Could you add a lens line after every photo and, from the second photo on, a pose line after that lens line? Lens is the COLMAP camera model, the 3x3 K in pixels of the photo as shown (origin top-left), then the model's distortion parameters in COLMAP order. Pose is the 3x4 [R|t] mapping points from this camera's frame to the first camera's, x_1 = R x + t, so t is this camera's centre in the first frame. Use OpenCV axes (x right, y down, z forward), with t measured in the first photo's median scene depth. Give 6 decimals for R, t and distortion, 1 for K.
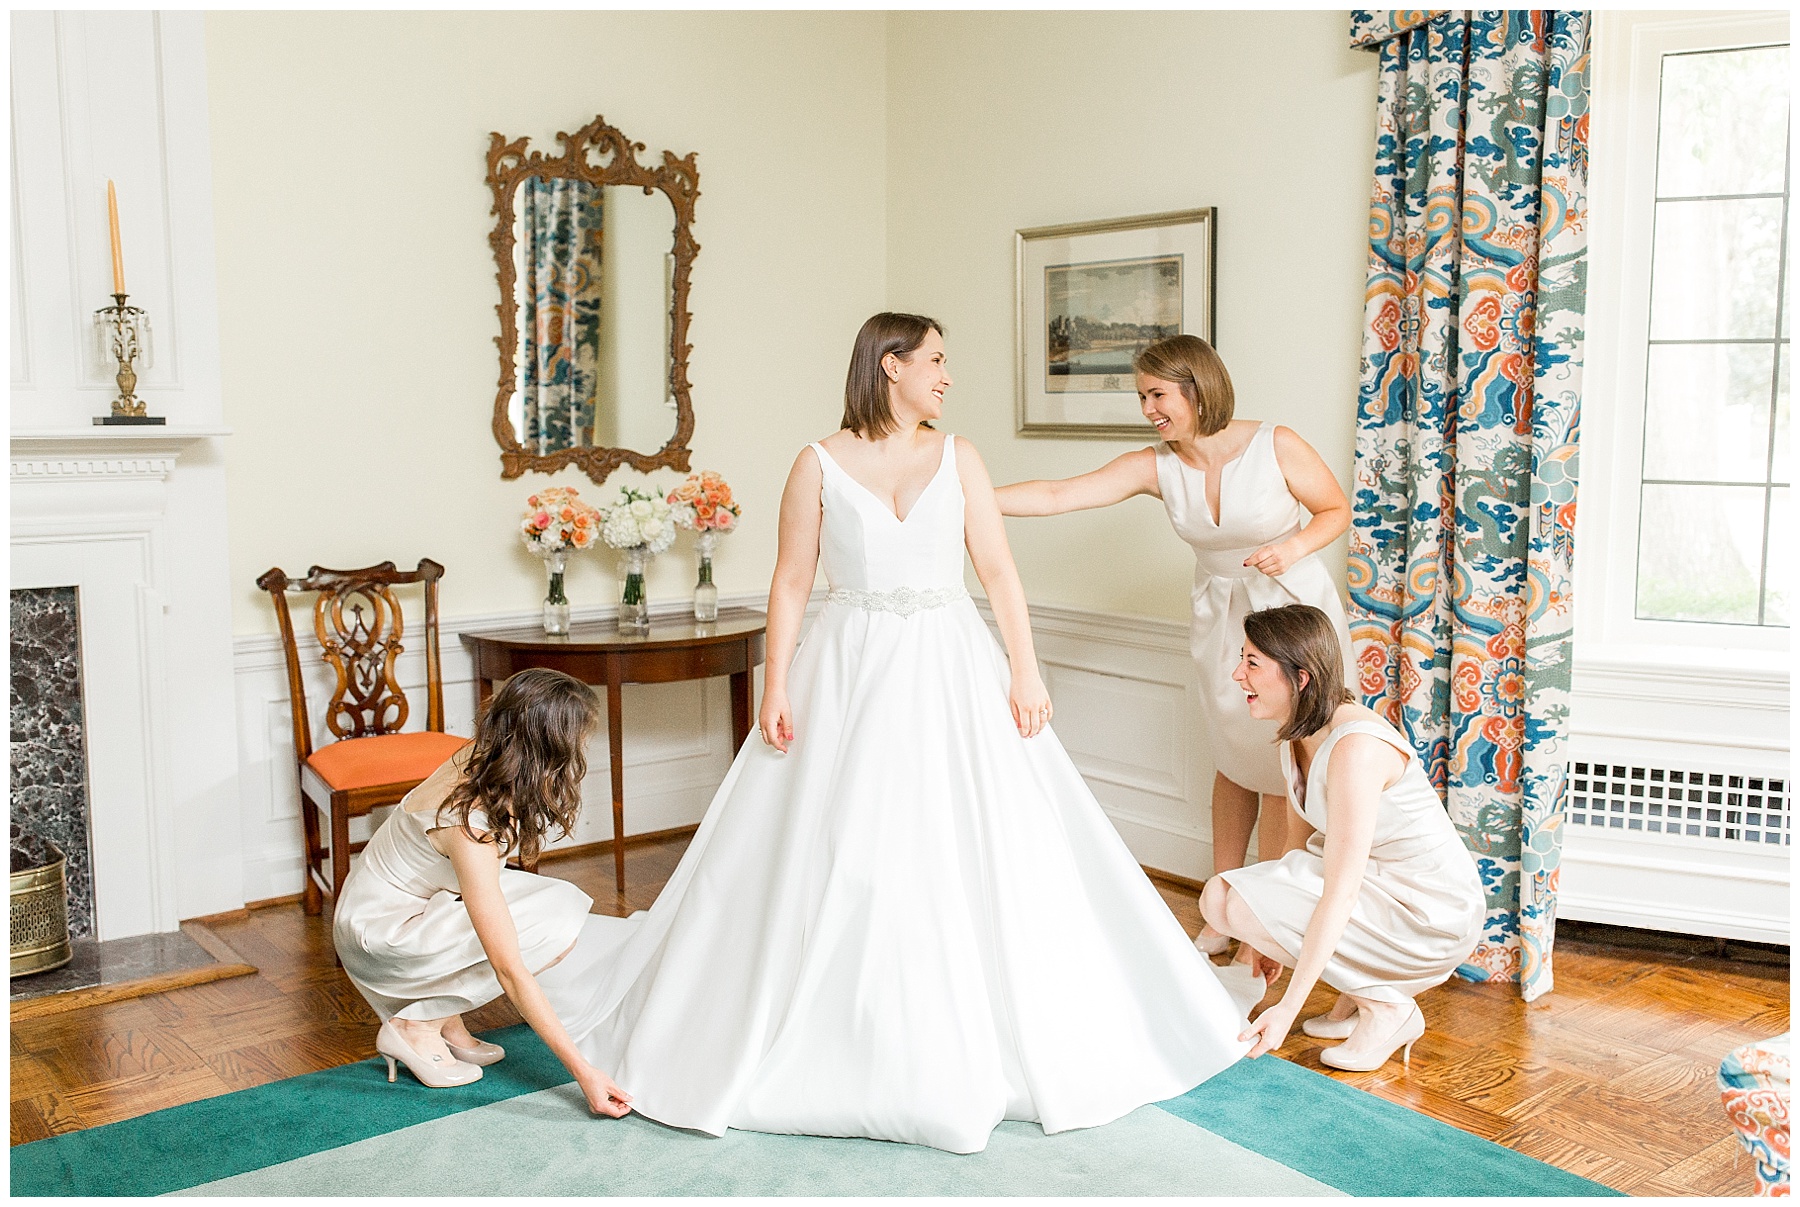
lens RADIAL K [[1935.6, 0, 934.7], [0, 1935.6, 619.5], [0, 0, 1]] dist [0.004806, 0.000000]
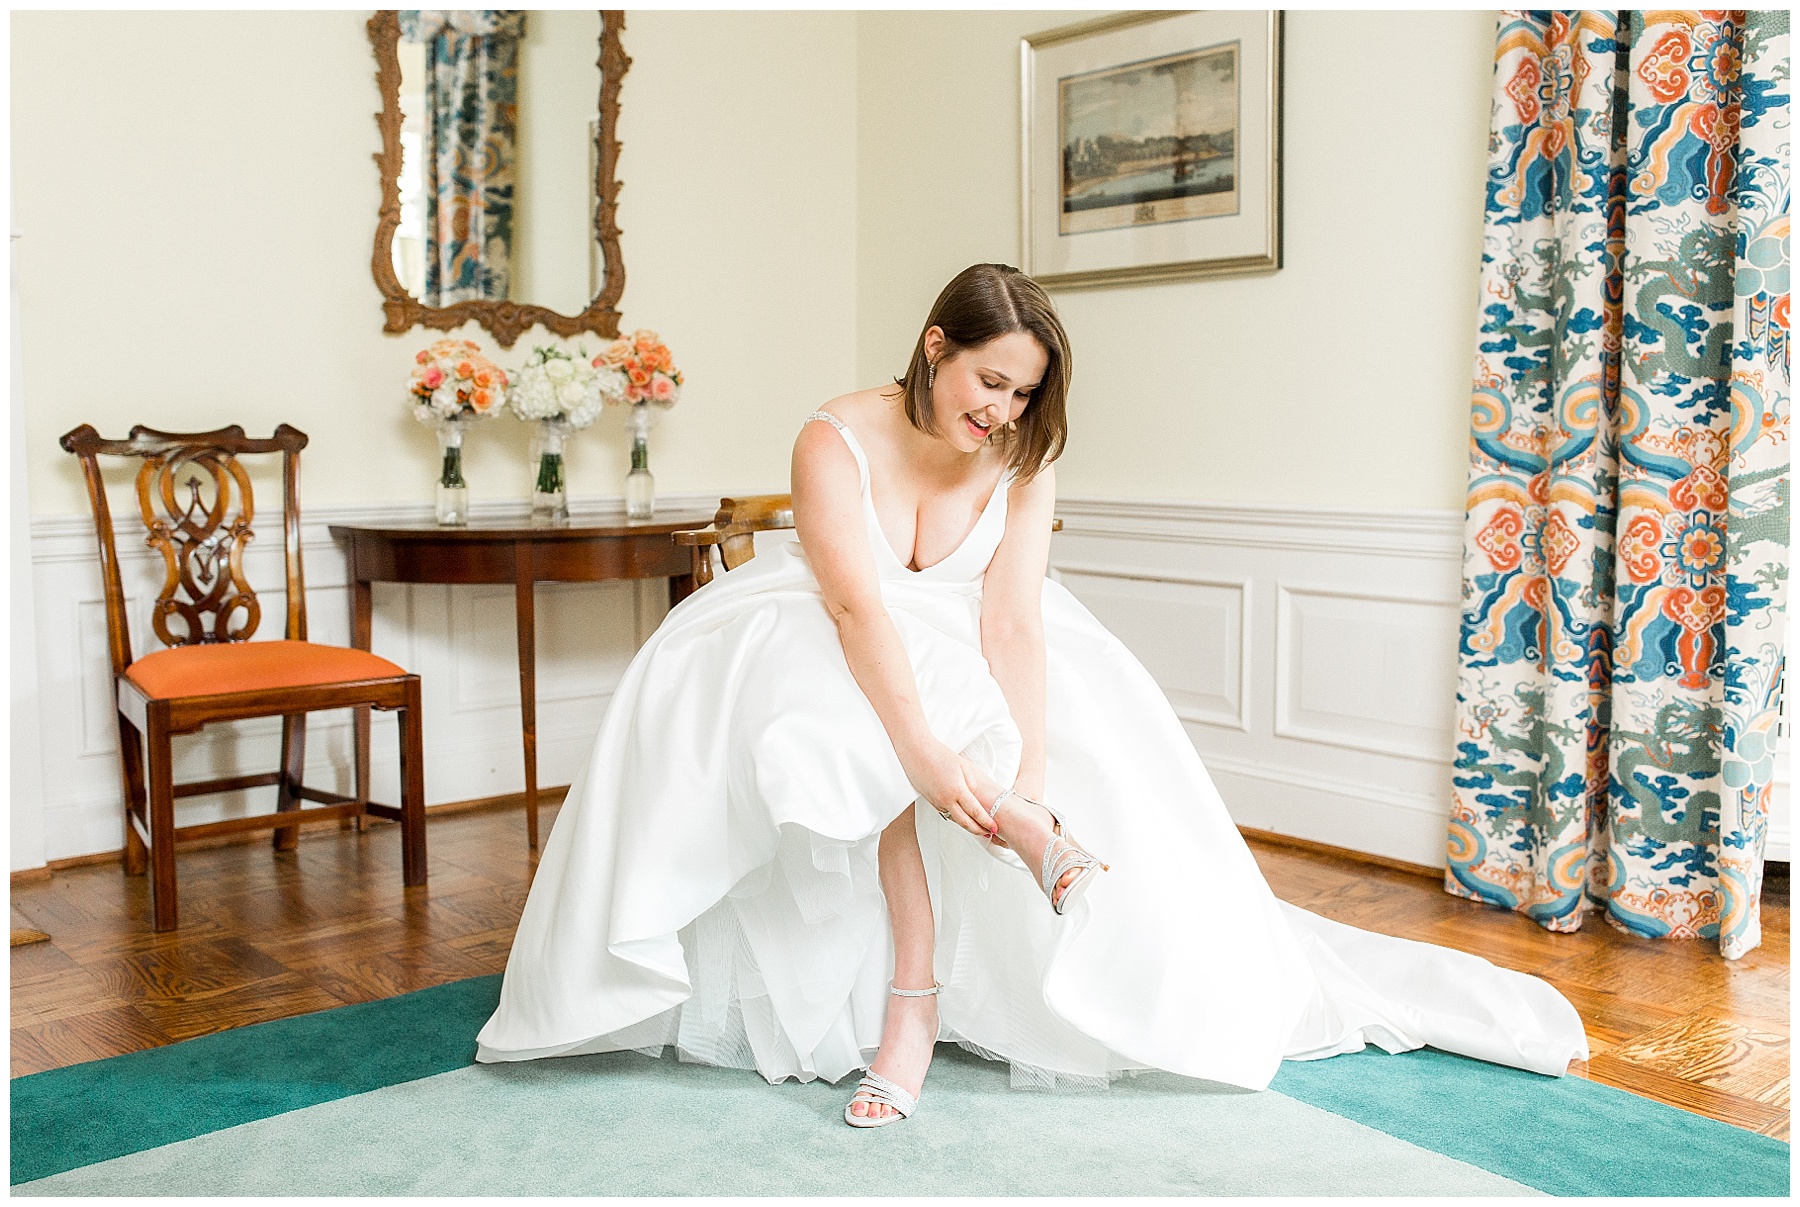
lens RADIAL K [[1935.6, 0, 904.8], [0, 1935.6, 627.6], [0, 0, 1]] dist [0.004806, 0.000000]
pose [[0.999736, -0.004302, 0.022568, -0.028827], [0.004774, 0.999770, -0.020904, 0.069298], [-0.022473, 0.021007, 0.999527, 0.209626]]
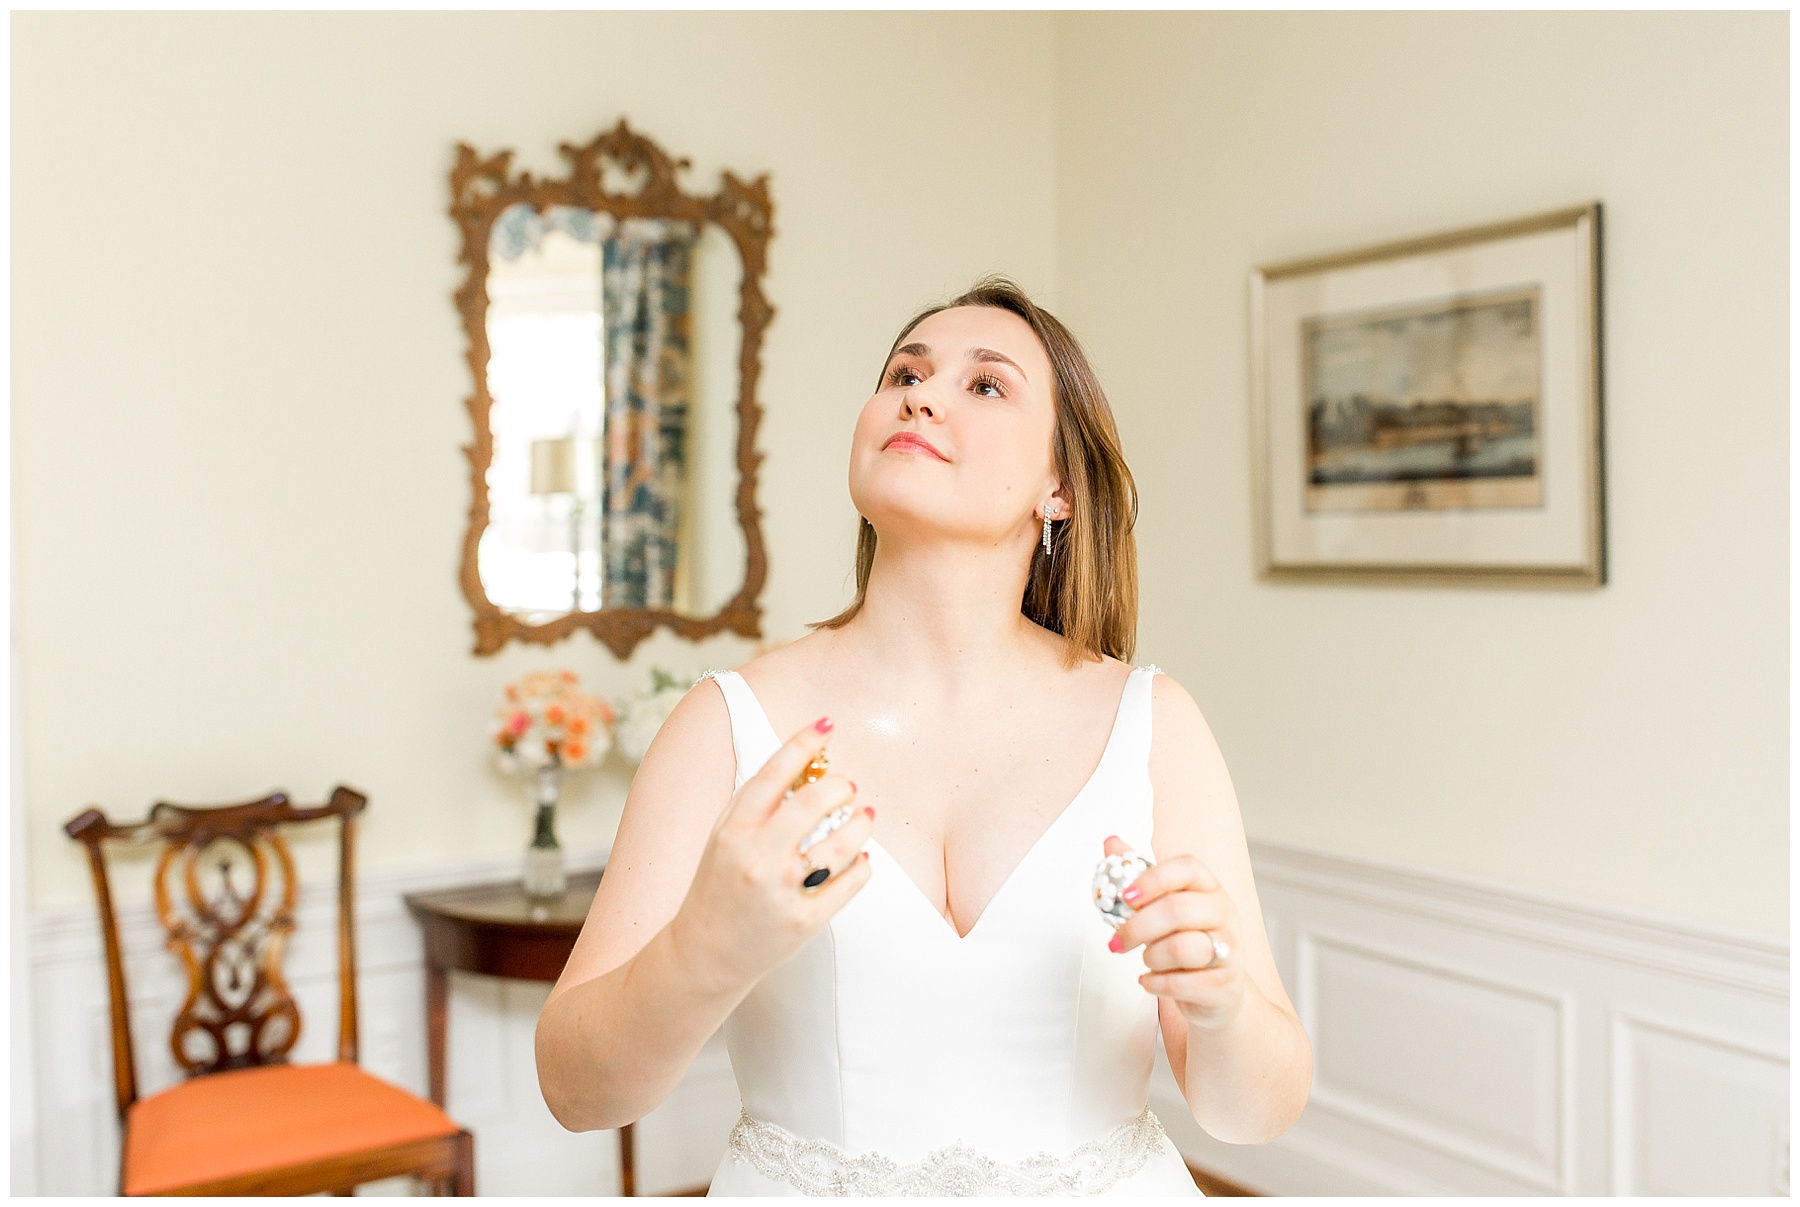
lens RADIAL K [[1935.6, 0, 857.6], [0, 1935.6, 565.1], [0, 0, 1]] dist [0.004806, 0.000000]
pose [[0.989719, -0.012285, -0.142494, 0.002146], [-0.001125, 0.995605, -0.093647, -0.044212], [0.143018, 0.092845, 0.985356, 0.379341]]
